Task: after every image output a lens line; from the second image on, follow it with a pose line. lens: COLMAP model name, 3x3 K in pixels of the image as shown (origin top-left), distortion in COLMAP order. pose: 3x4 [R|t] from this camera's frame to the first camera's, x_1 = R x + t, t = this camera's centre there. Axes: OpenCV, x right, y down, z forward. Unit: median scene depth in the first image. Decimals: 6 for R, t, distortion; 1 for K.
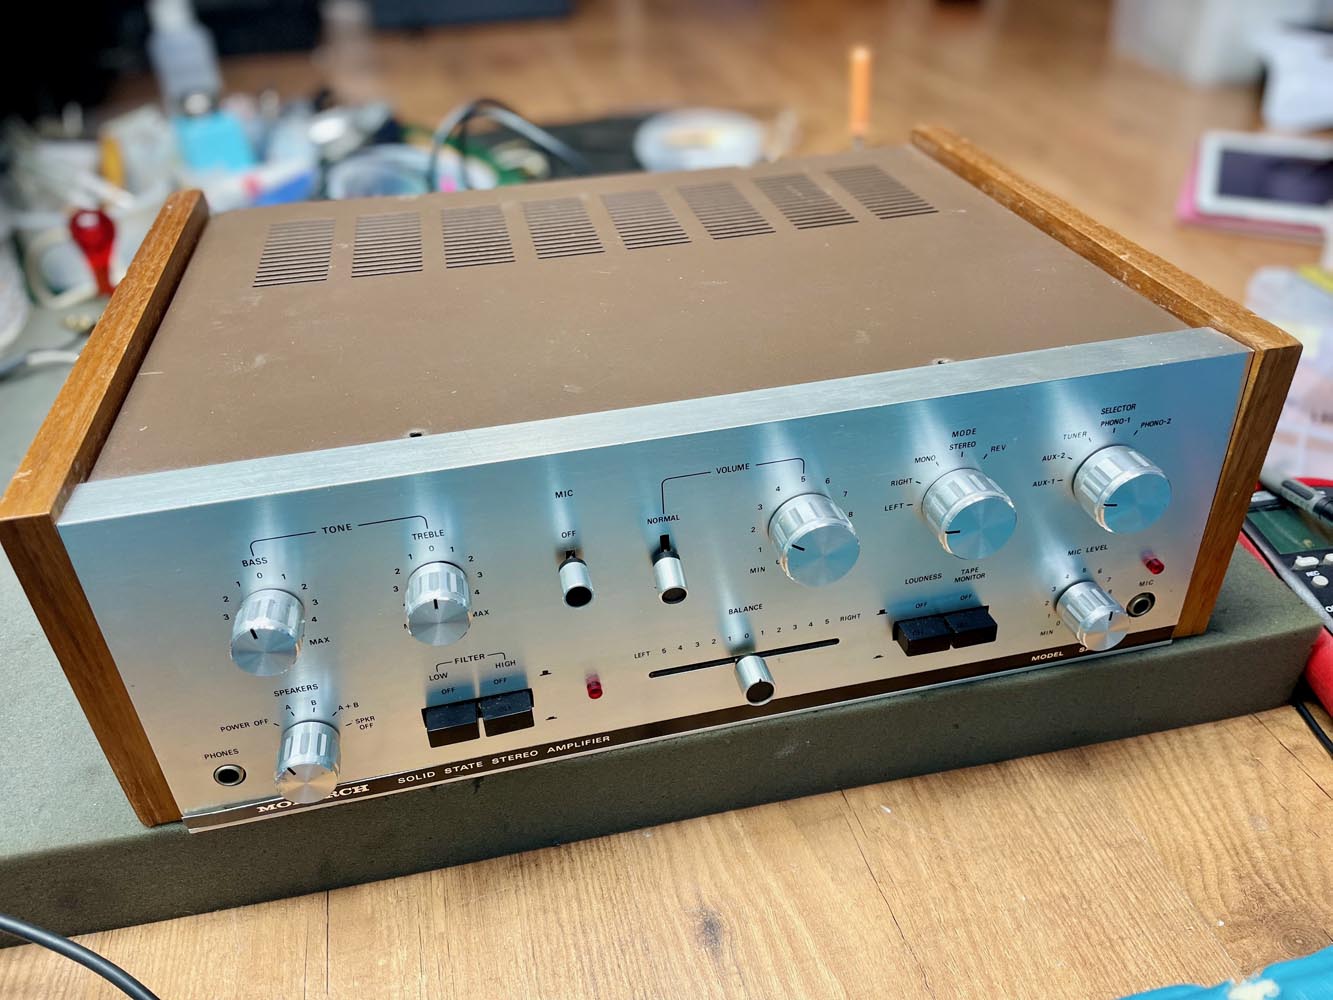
lens RADIAL K [[1042.2, 0, 680.5], [0, 1042.2, 497.5], [0, 0, 1]] dist [0.071224, -0.129500]
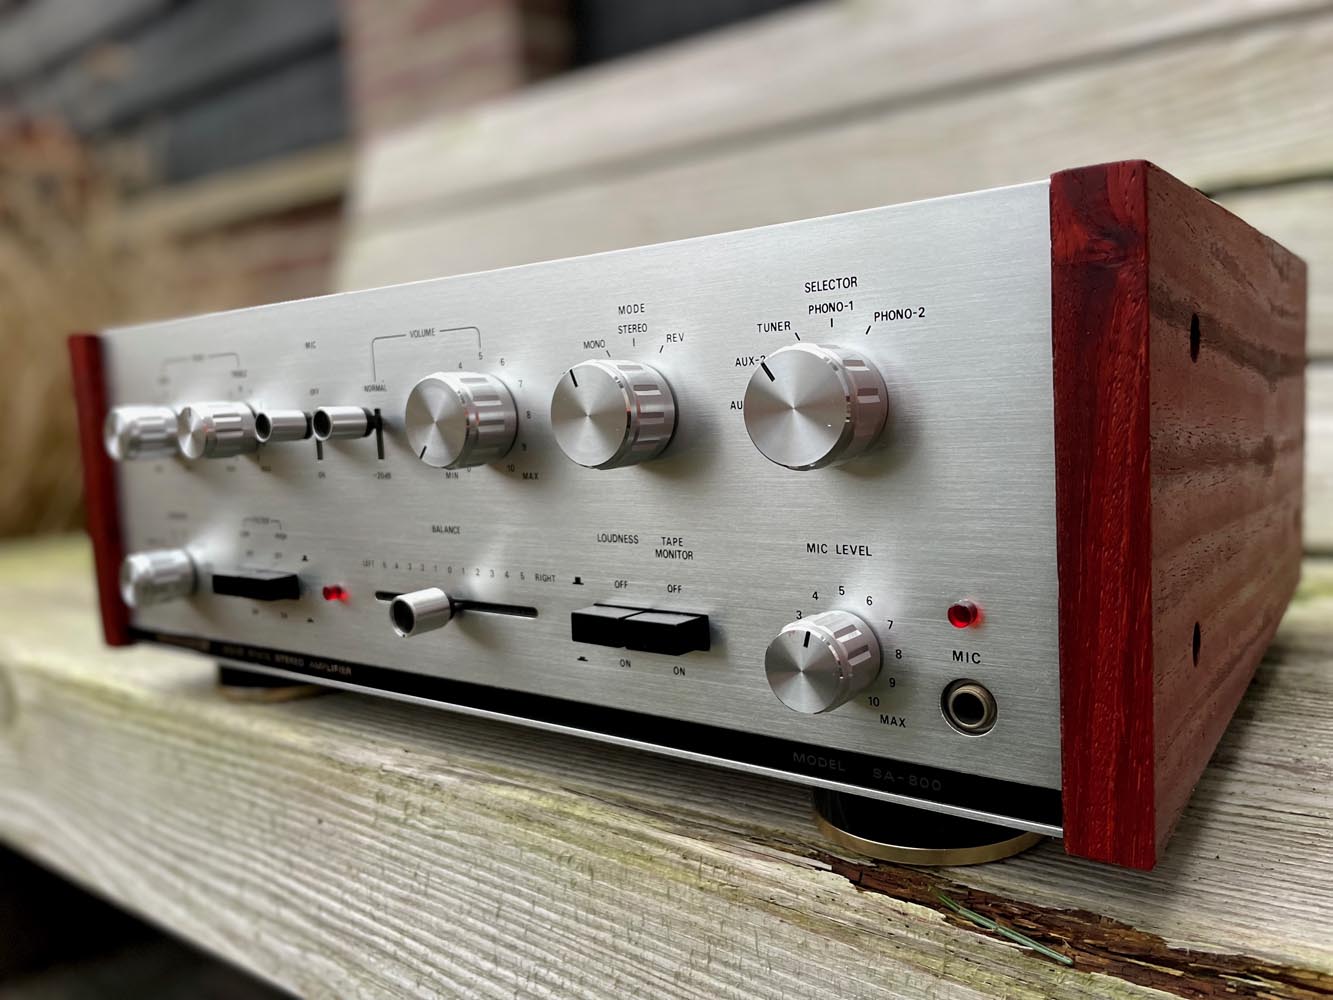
lens RADIAL K [[1042.2, 0, 666.9], [0, 1042.2, 486.1], [0, 0, 1]] dist [0.071224, -0.129500]
pose [[0.648007, 0.069577, -0.758450, 0.802583], [-0.386907, 0.887830, -0.249121, 0.212562], [0.656042, 0.454881, 0.602239, 0.571646]]
